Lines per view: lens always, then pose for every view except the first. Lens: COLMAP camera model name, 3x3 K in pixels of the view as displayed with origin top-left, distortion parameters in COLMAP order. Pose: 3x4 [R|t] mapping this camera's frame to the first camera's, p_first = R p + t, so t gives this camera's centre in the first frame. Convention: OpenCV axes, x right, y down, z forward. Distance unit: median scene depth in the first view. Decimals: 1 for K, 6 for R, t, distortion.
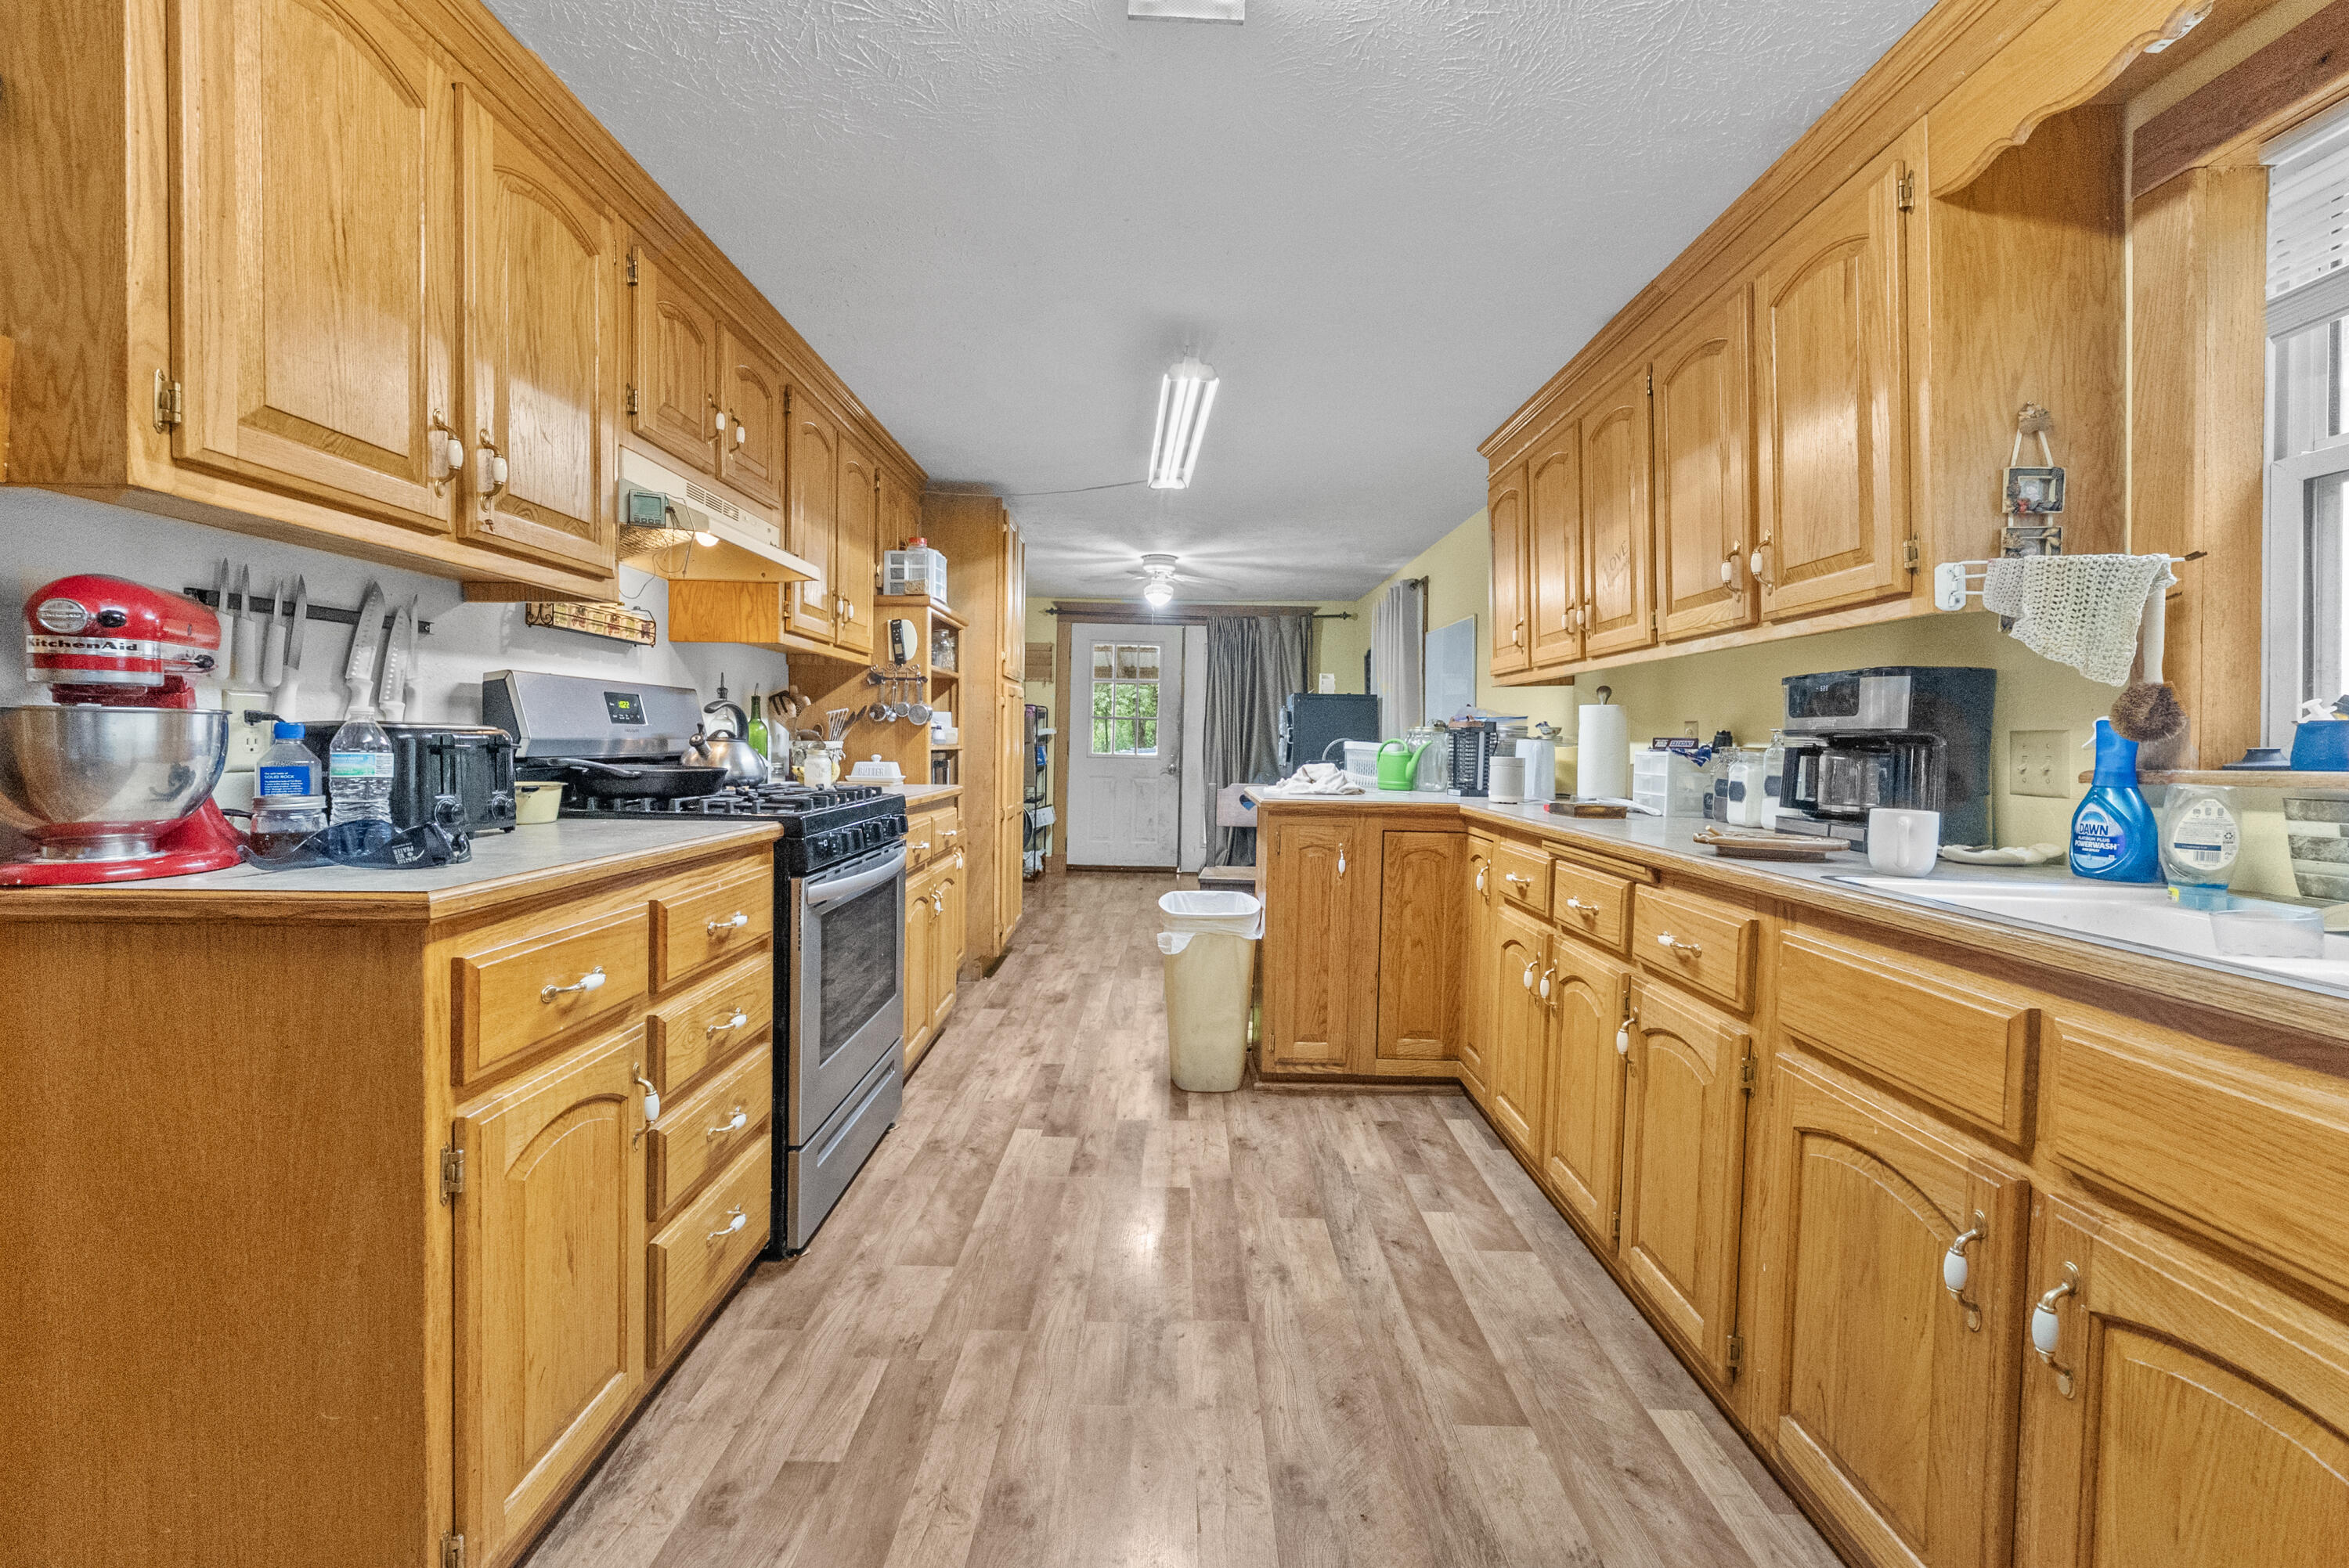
lens RADIAL K [[888.8, 0, 1173.4], [0, 888.8, 823.0], [0, 0, 1]] dist [0.000509, 0.000018]
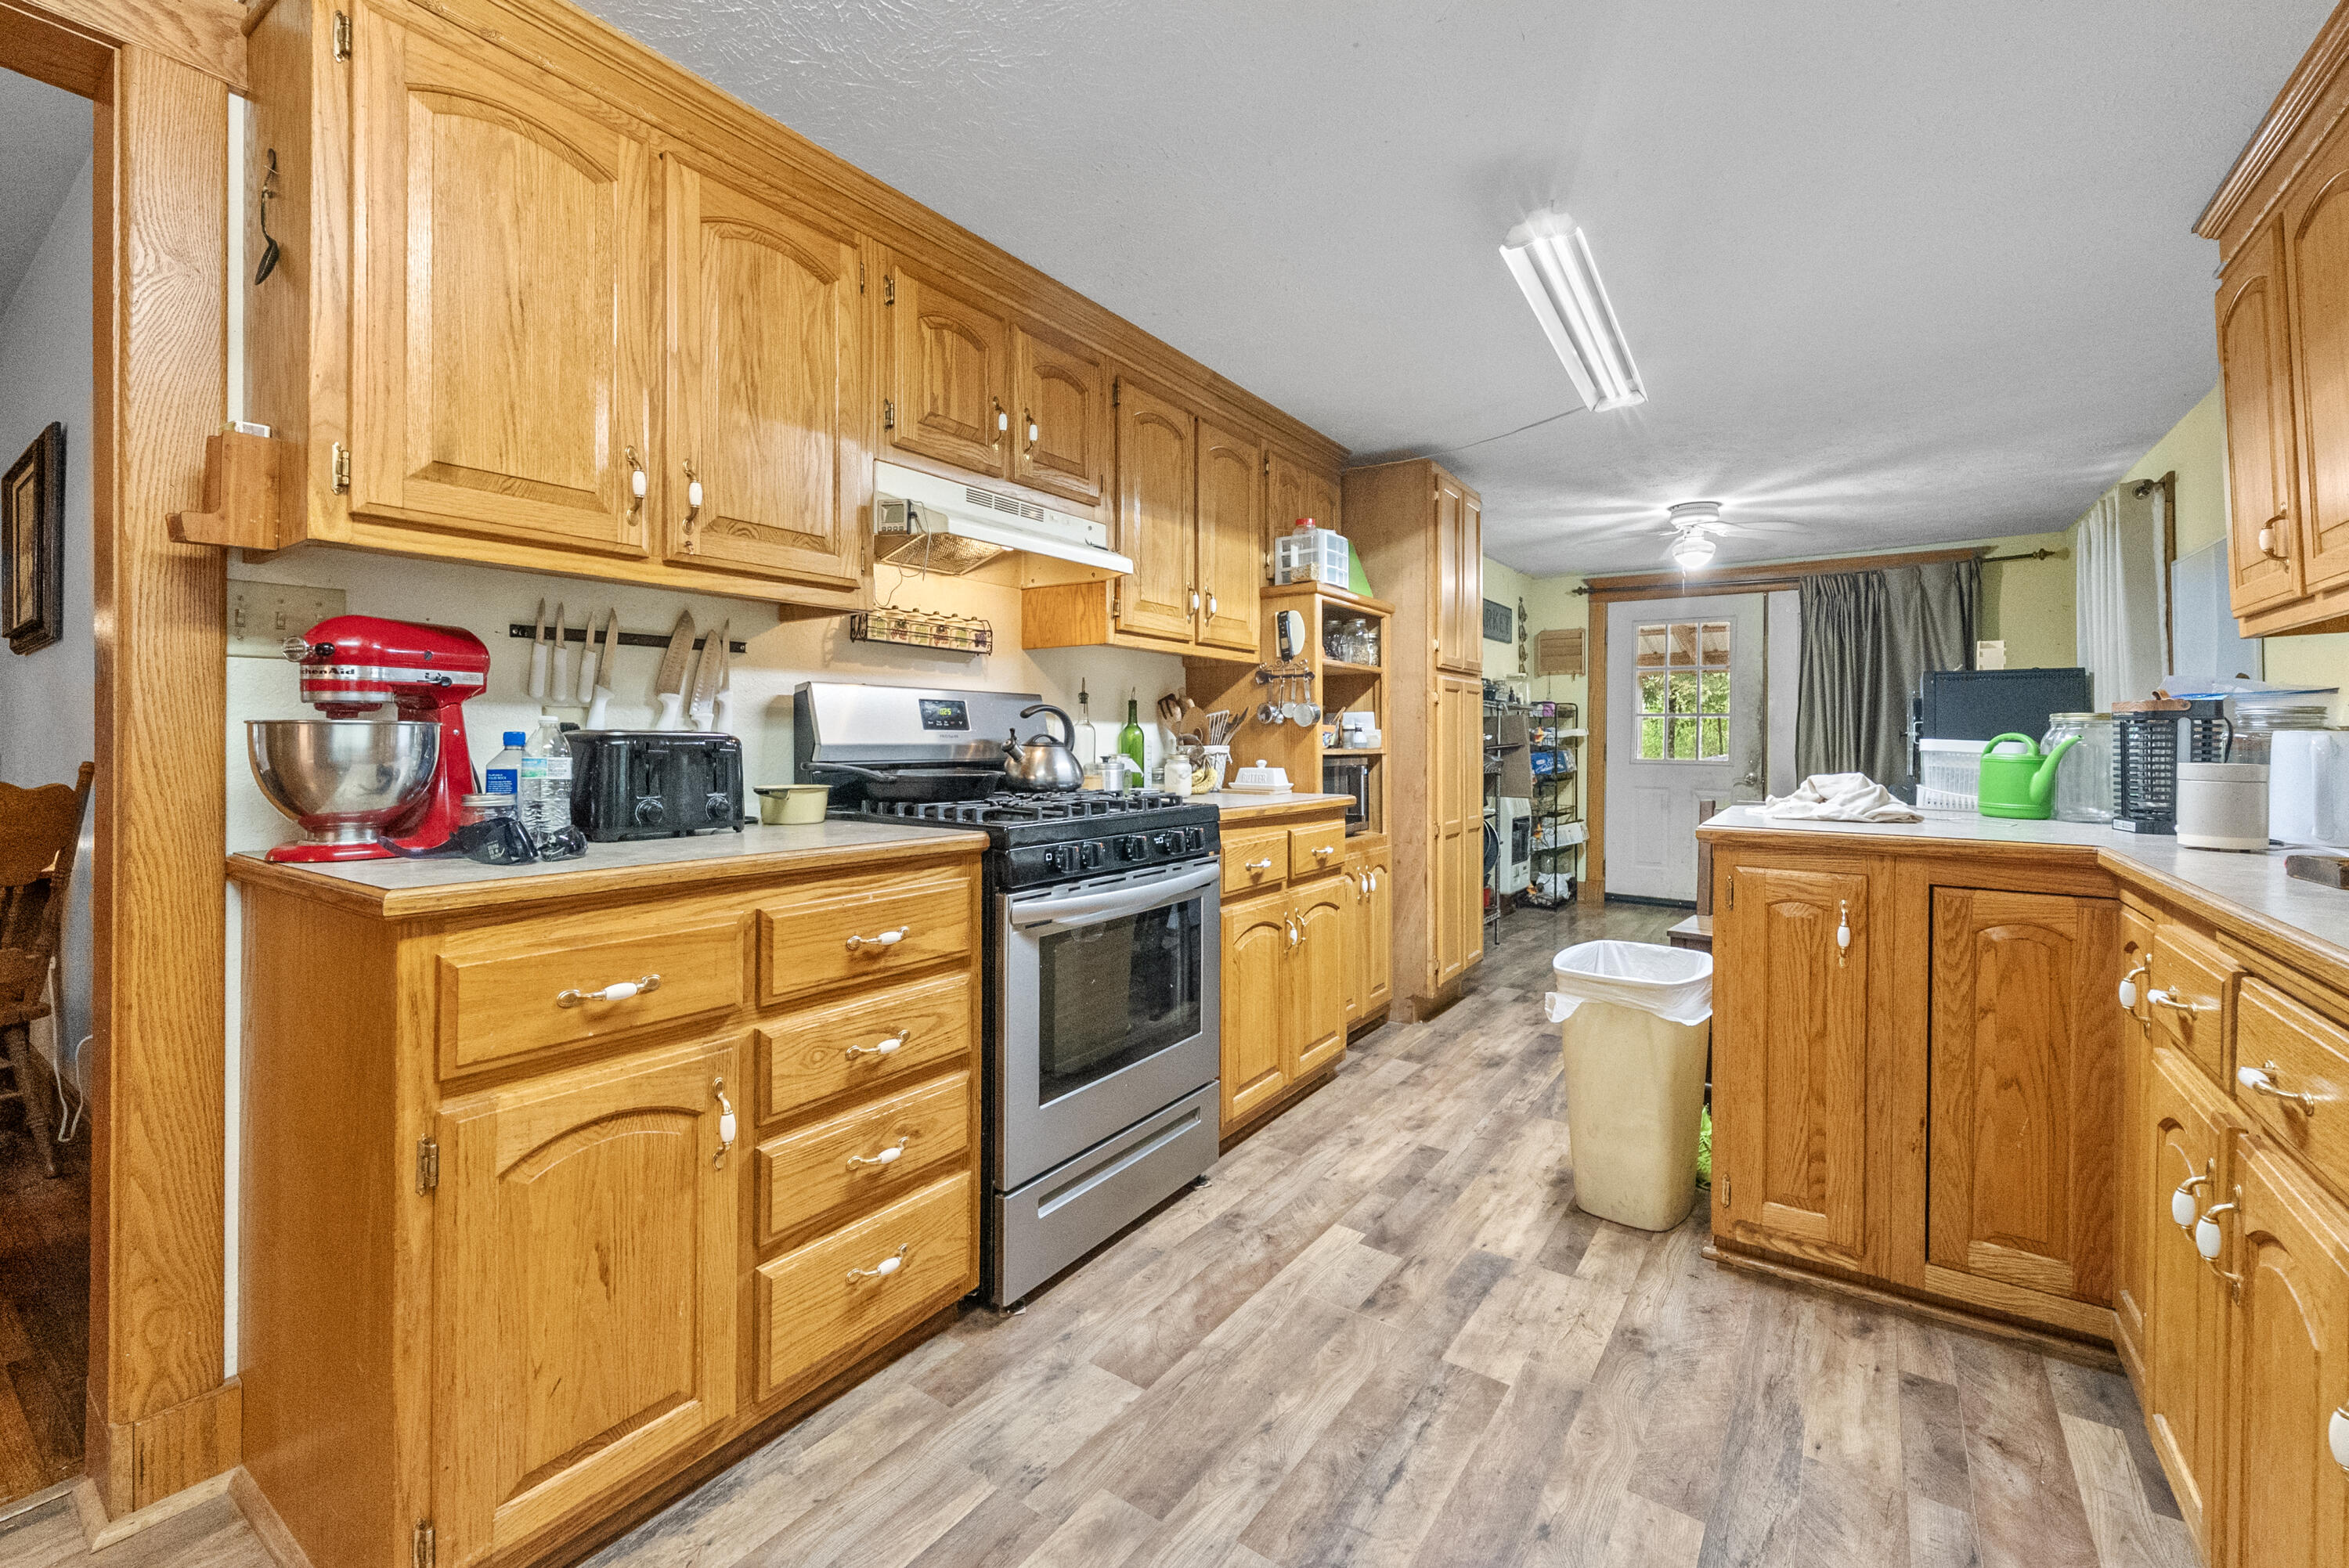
lens RADIAL K [[950.7, 0, 1174.5], [0, 950.7, 784.0], [0, 0, 1]] dist [-0.001043, -0.000034]
pose [[0.833387, 0.013658, -0.552520, 0.178906], [-0.042475, 0.998321, -0.039388, -0.013815], [0.551055, 0.056294, 0.832568, 0.190732]]
